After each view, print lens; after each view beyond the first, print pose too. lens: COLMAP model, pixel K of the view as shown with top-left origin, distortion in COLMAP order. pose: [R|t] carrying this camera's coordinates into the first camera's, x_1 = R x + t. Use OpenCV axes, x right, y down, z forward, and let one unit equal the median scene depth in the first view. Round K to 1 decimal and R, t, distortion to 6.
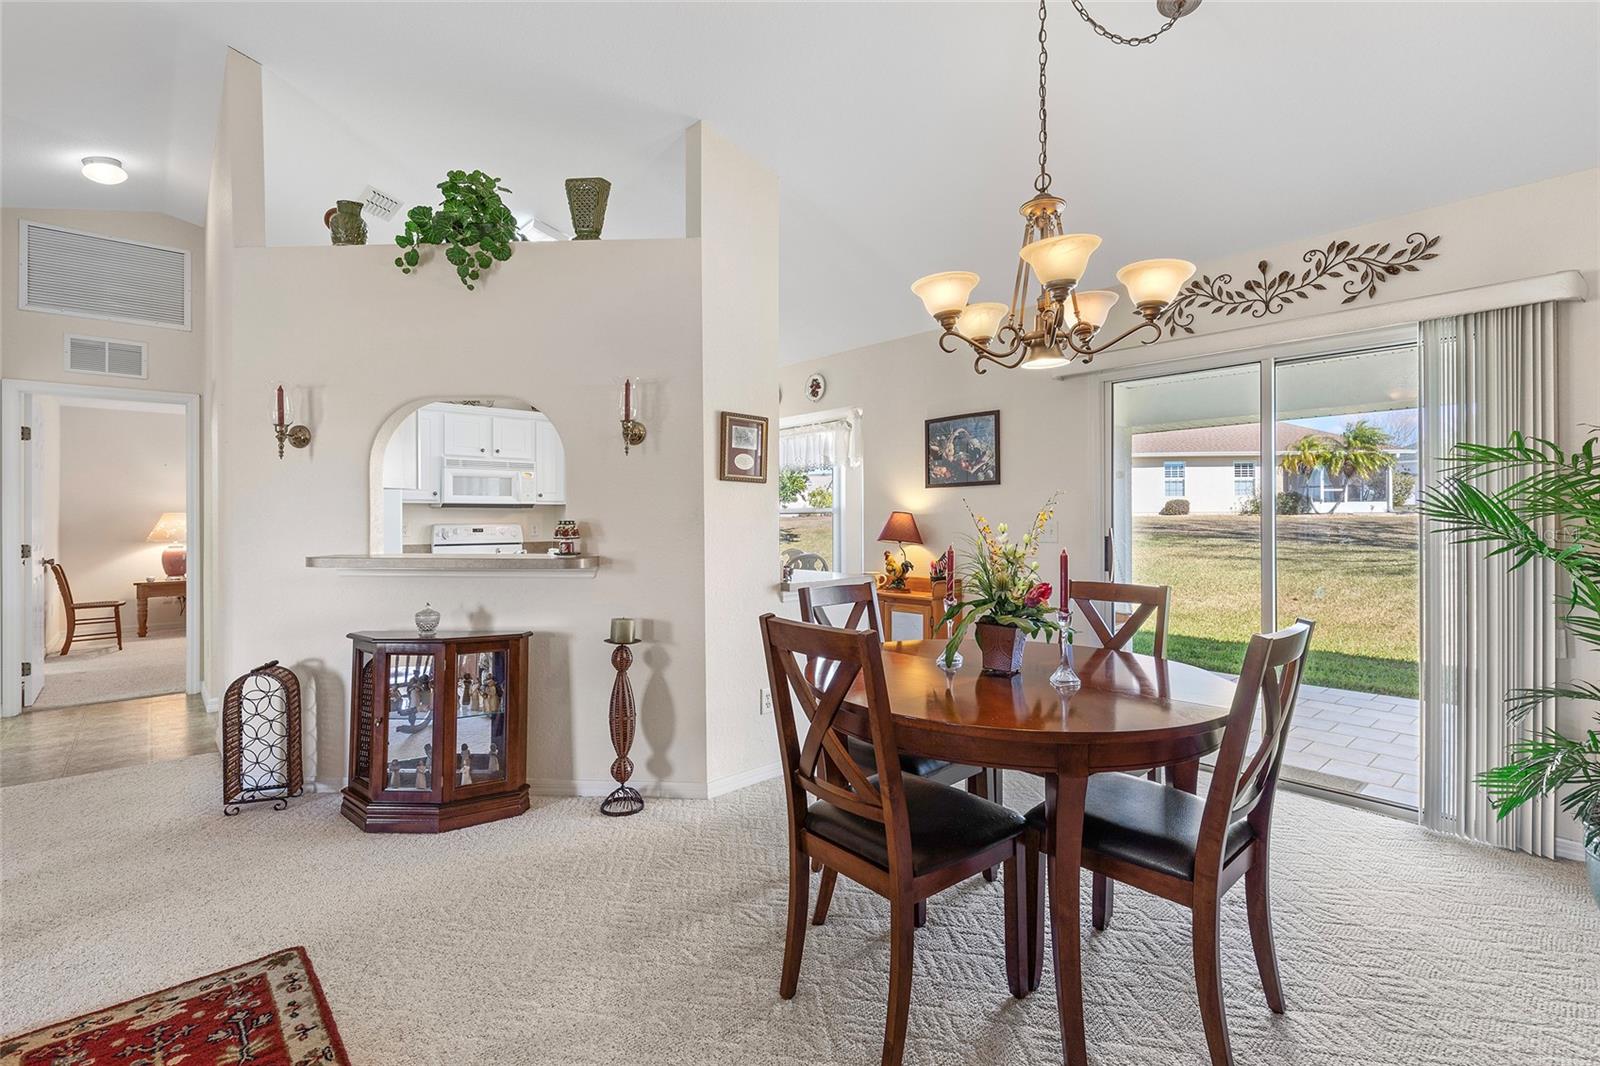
lens RADIAL K [[718.1, 0, 811.5], [0, 718.1, 519.9], [0, 0, 1]] dist [0.001910, -0.000618]
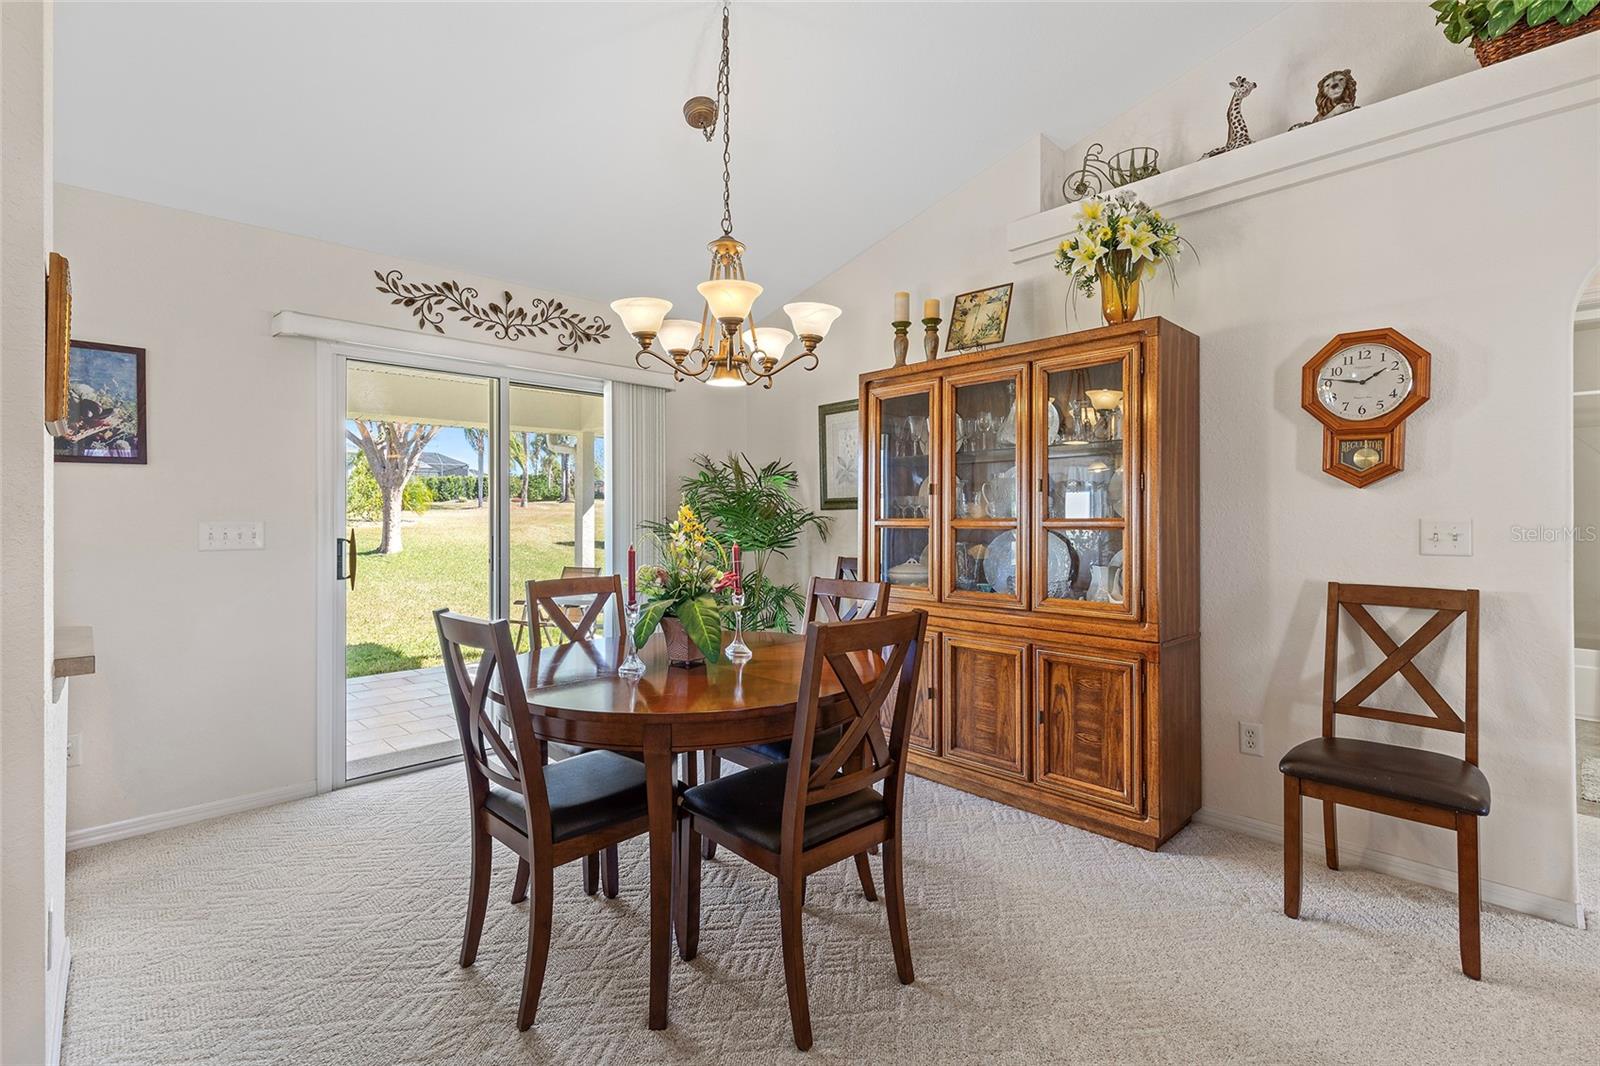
lens RADIAL K [[718.1, 0, 810.2], [0, 718.1, 524.4], [0, 0, 1]] dist [0.001910, -0.000618]
pose [[-0.023163, -0.006686, 0.999709, -0.520242], [0.003152, 0.999972, 0.006761, 0.002176], [-0.999727, 0.003308, -0.023141, 0.545771]]
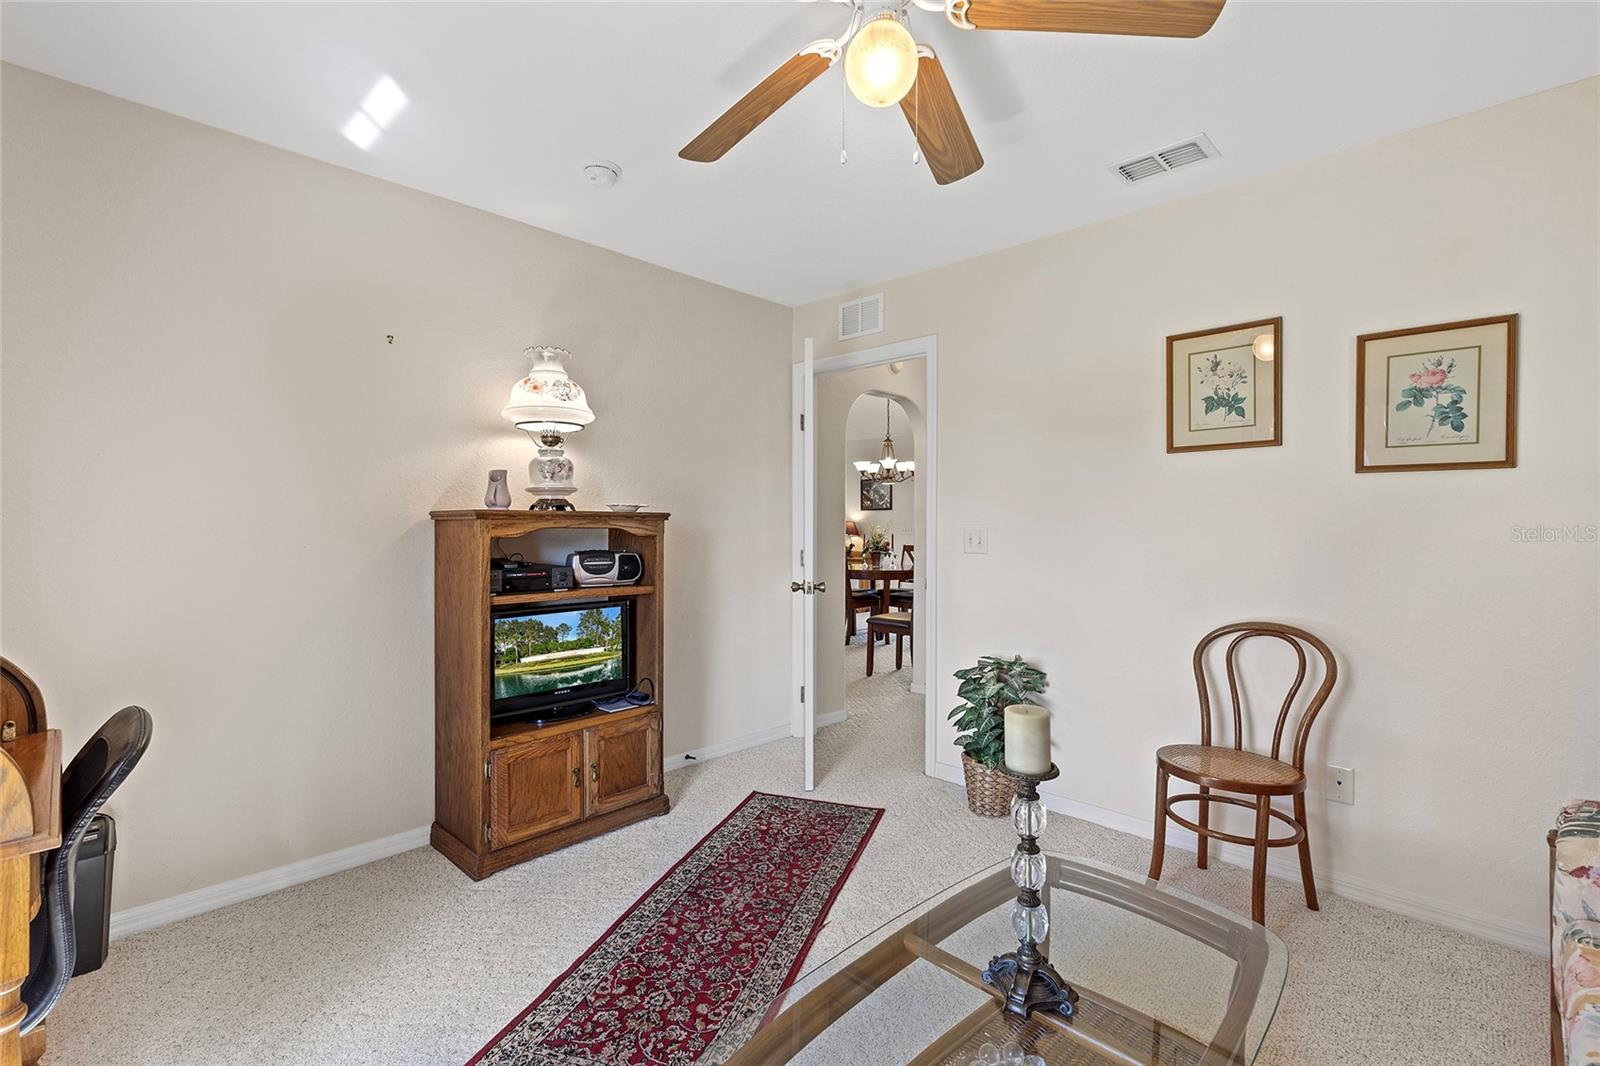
lens RADIAL K [[718.1, 0, 801.0], [0, 718.1, 531.7], [0, 0, 1]] dist [0.001910, -0.000618]
pose [[0.998398, 0.008473, 0.055935, -0.214692], [-0.008964, 0.999923, 0.008540, 0.005303], [-0.055858, -0.009027, 0.998398, -1.733236]]
